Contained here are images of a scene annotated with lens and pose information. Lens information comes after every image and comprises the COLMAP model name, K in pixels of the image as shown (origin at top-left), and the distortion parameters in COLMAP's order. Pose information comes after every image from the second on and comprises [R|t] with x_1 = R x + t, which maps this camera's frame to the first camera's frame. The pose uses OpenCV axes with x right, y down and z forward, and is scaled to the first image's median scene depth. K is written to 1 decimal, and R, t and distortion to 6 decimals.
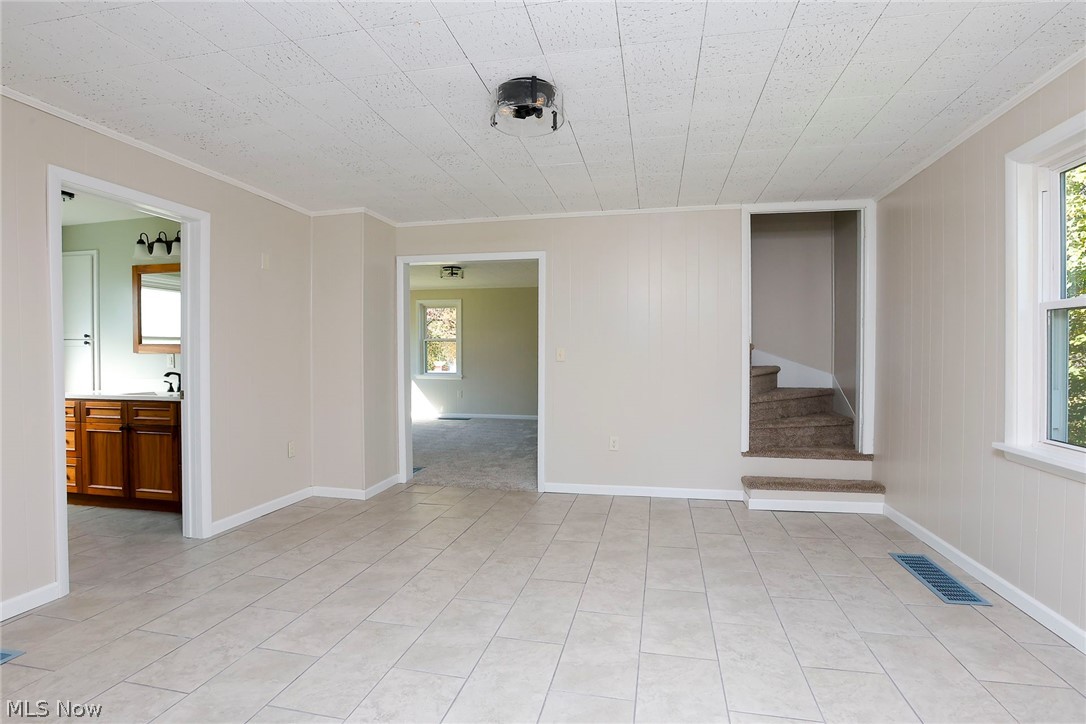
lens RADIAL K [[514.4, 0, 543.0], [0, 514.4, 362.0], [0, 0, 1]] dist [-0.027440, 0.000458]
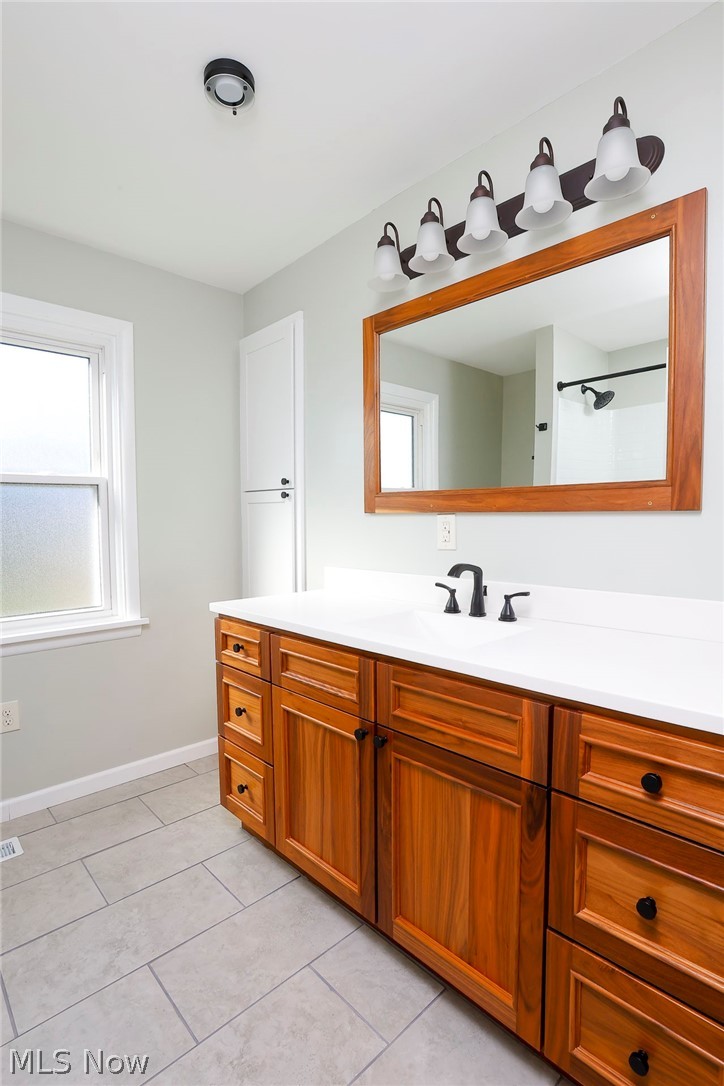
lens RADIAL K [[514.4, 0, 362.0], [0, 514.4, 543.0], [0, 0, 1]] dist [-0.027440, 0.000458]
pose [[0.825324, 0.021115, -0.564264, -0.629377], [-0.002910, 0.999446, 0.033143, -0.007731], [0.564651, -0.025711, 0.824929, 0.704489]]
